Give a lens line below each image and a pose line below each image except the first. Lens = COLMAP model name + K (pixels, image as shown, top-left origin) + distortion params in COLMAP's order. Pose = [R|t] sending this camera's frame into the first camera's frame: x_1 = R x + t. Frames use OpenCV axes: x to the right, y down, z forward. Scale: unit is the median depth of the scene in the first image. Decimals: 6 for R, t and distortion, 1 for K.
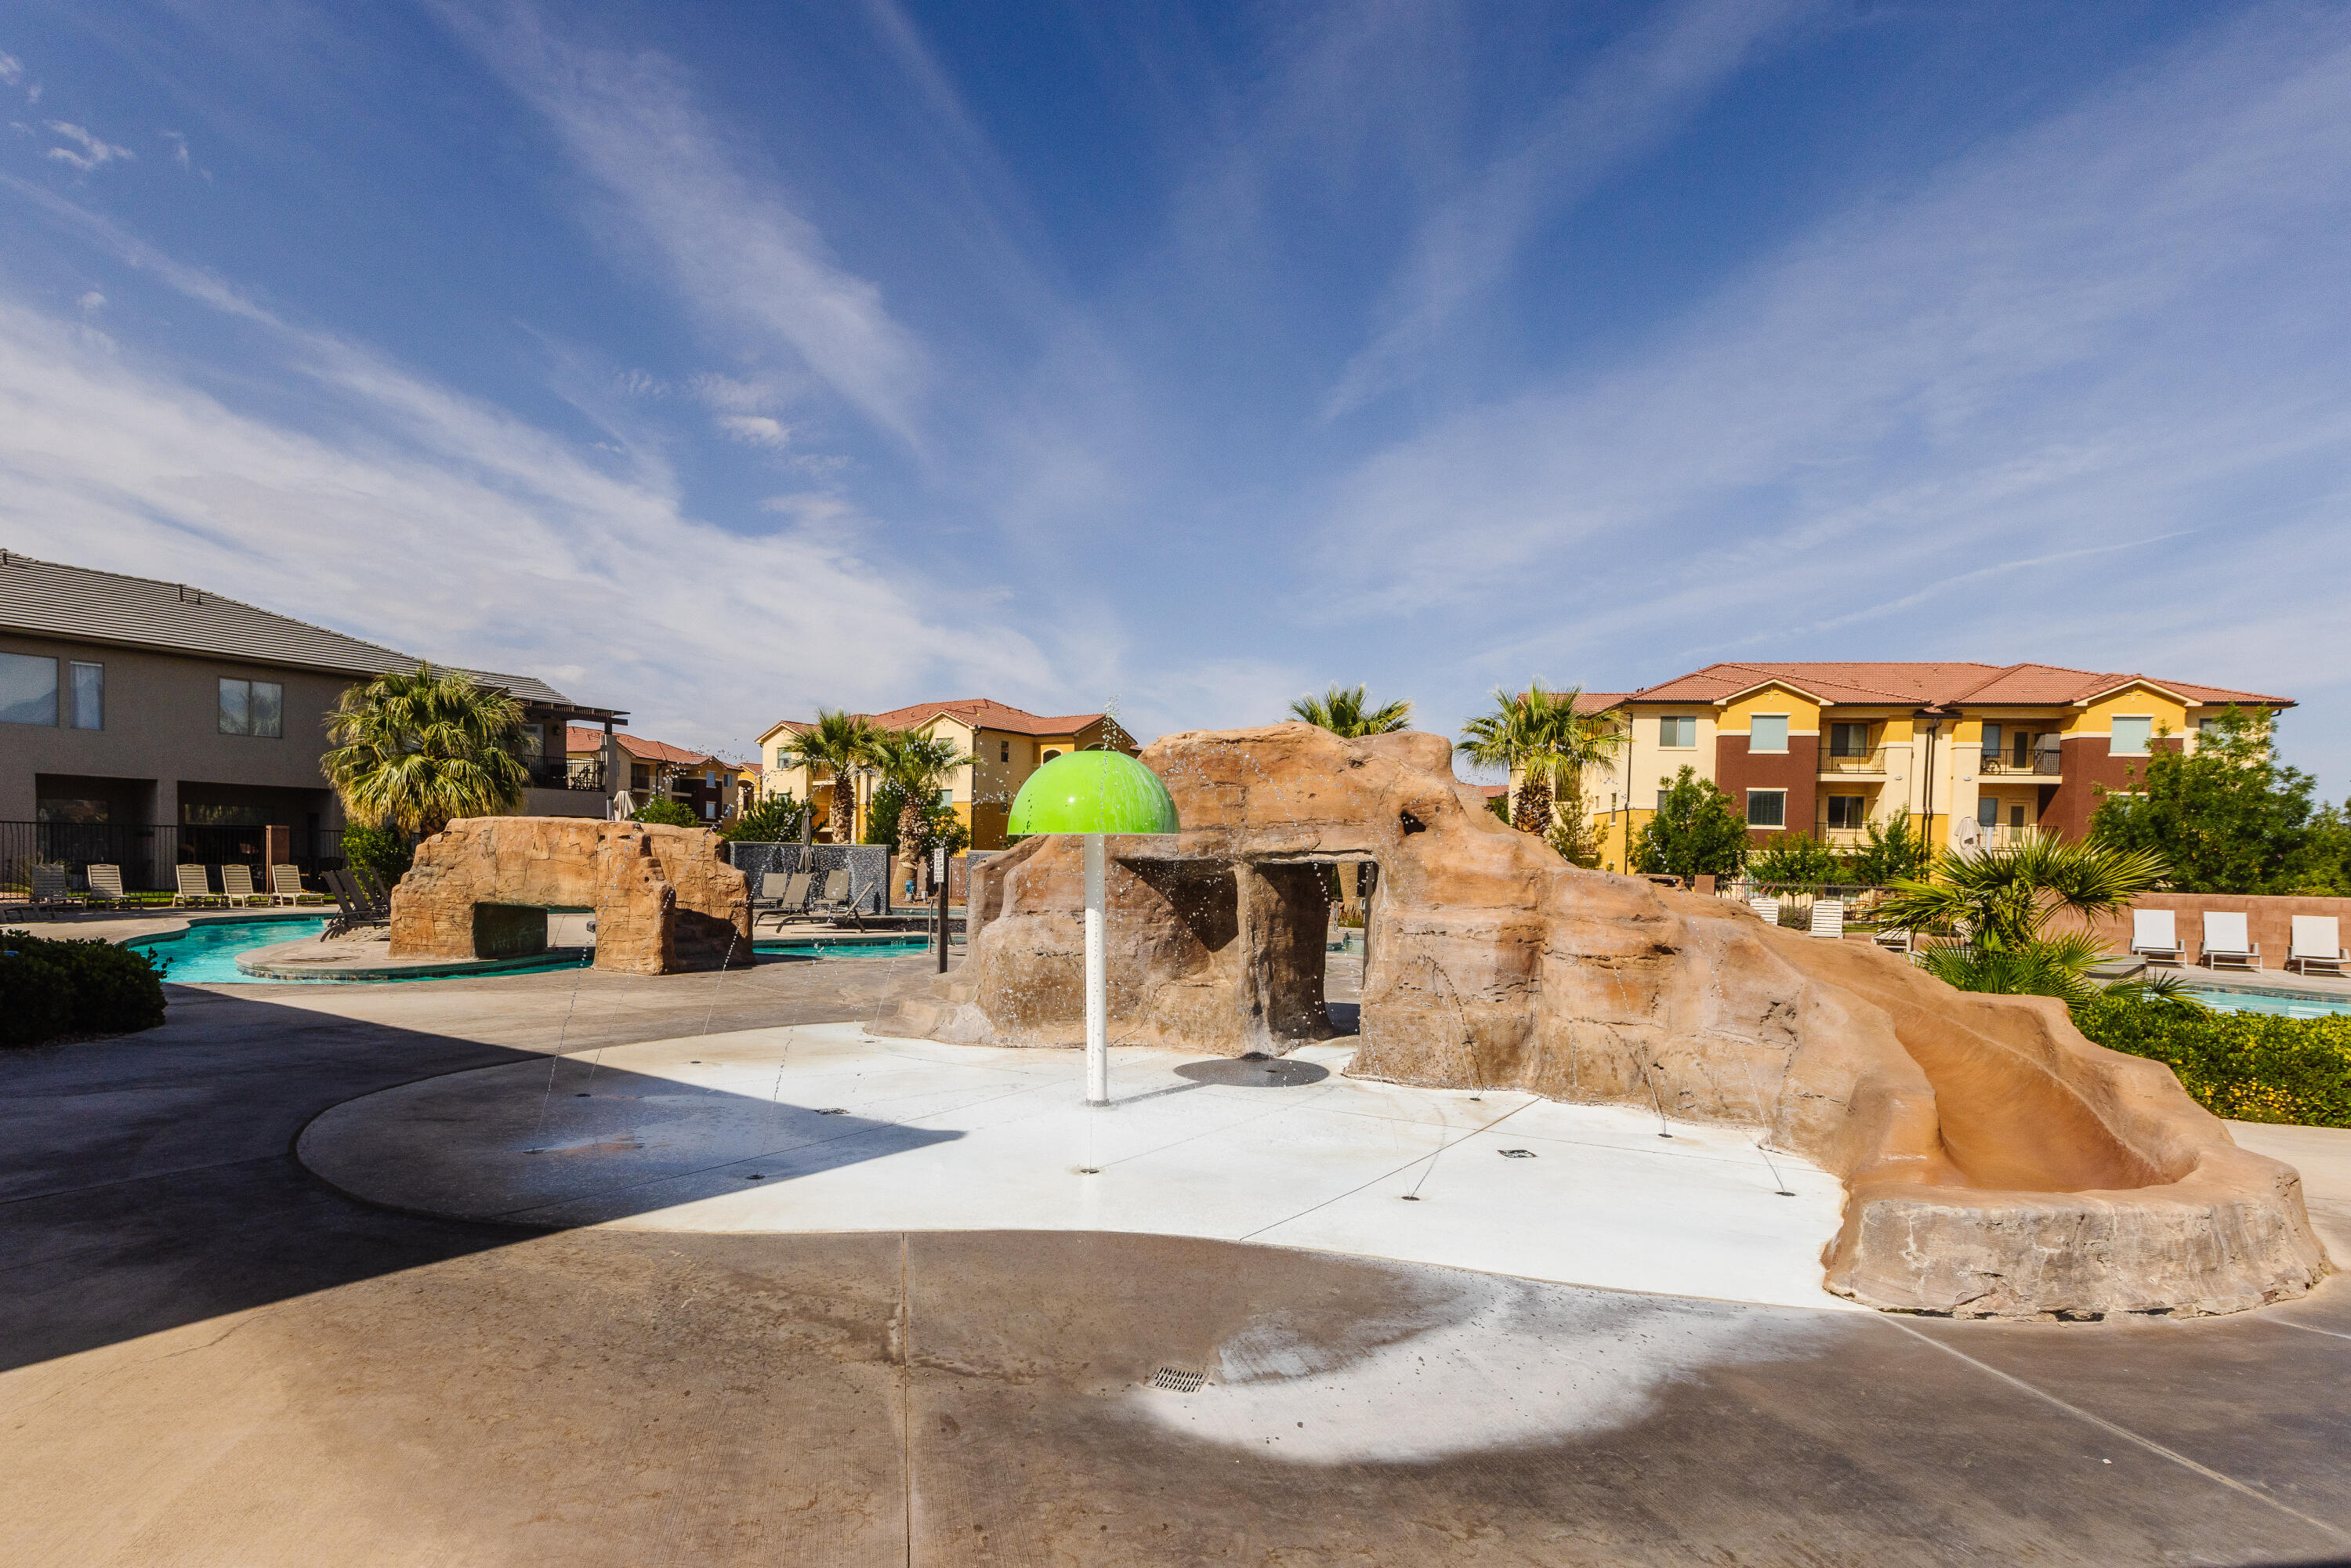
lens RADIAL K [[1240.5, 0, 1153.3], [0, 1240.5, 951.3], [0, 0, 1]] dist [0.003826, 0.001605]
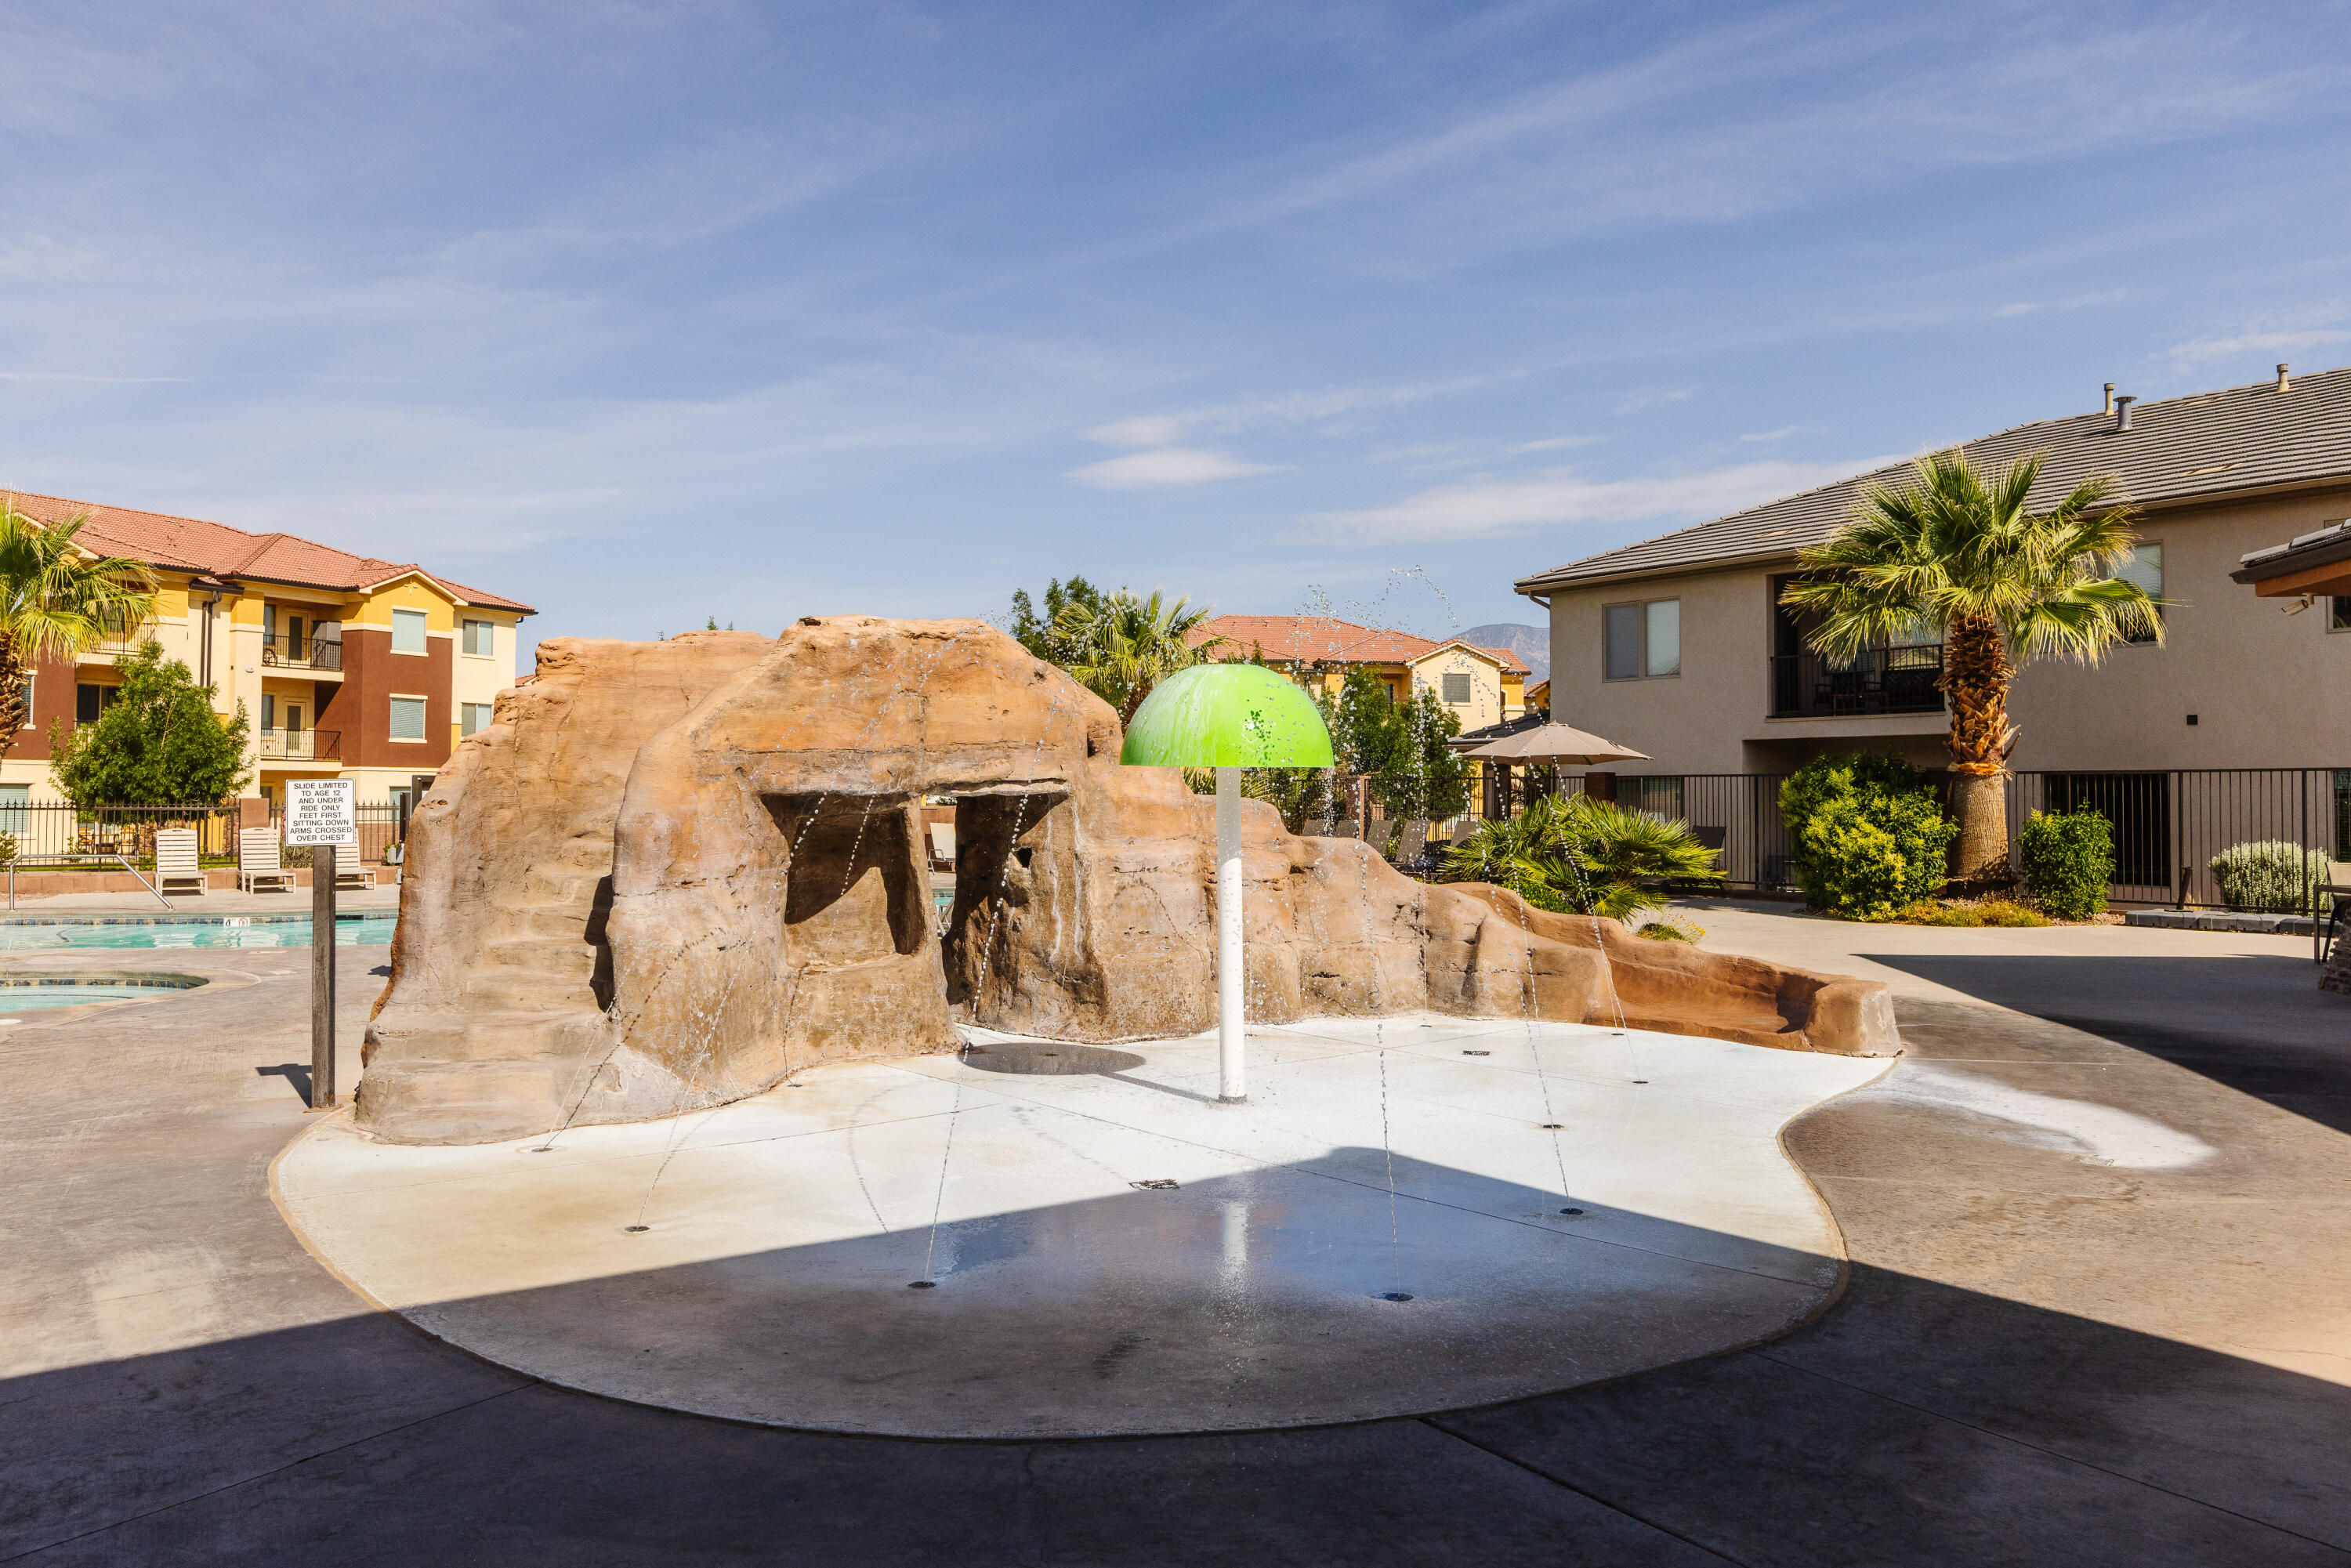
lens RADIAL K [[1654.9, 0, 1178.2], [0, 1654.9, 785.3], [0, 0, 1]] dist [0.001722, -0.004238]
pose [[0.323520, -0.013710, 0.946122, -0.792758], [0.072550, 0.997311, -0.010357, -0.053703], [-0.943436, 0.071992, 0.323644, 0.502025]]
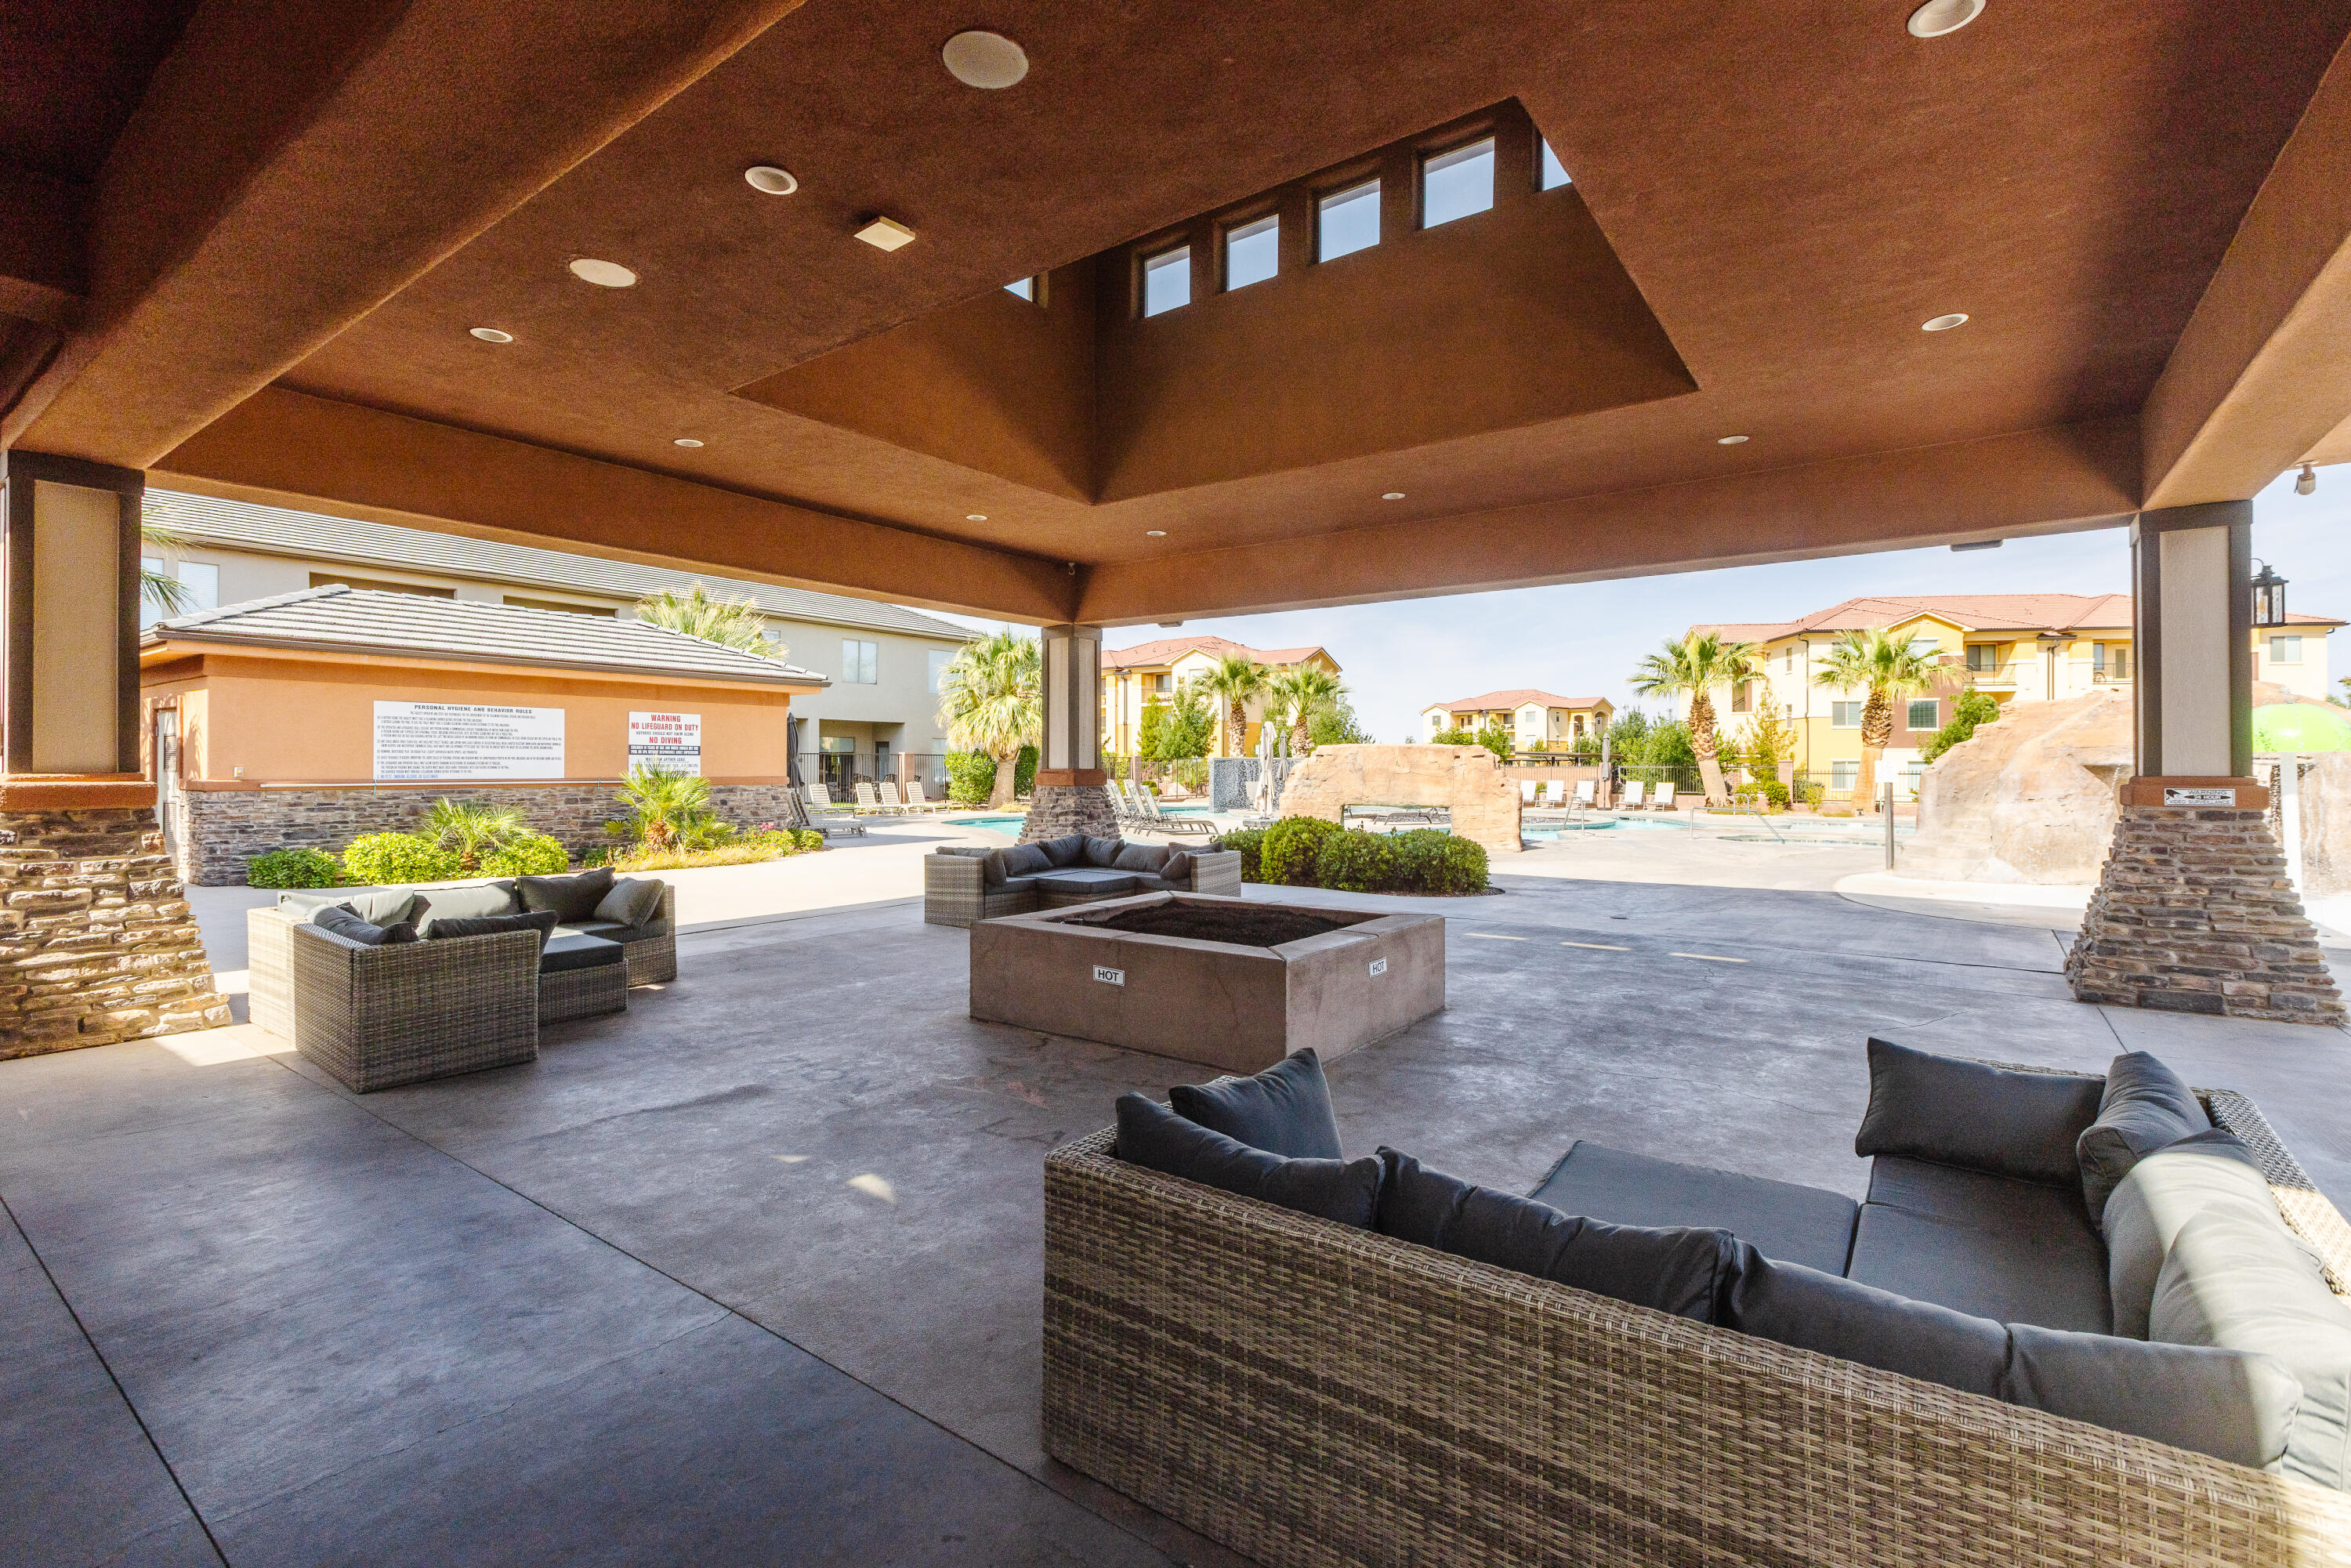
lens RADIAL K [[1075.5, 0, 1173.4], [0, 1075.5, 748.3], [0, 0, 1]] dist [-0.001573, -0.000671]
pose [[0.999636, -0.019300, -0.018854, -1.166579], [0.017549, 0.995876, -0.089007, 0.006015], [0.020494, 0.088644, 0.995853, -0.396556]]
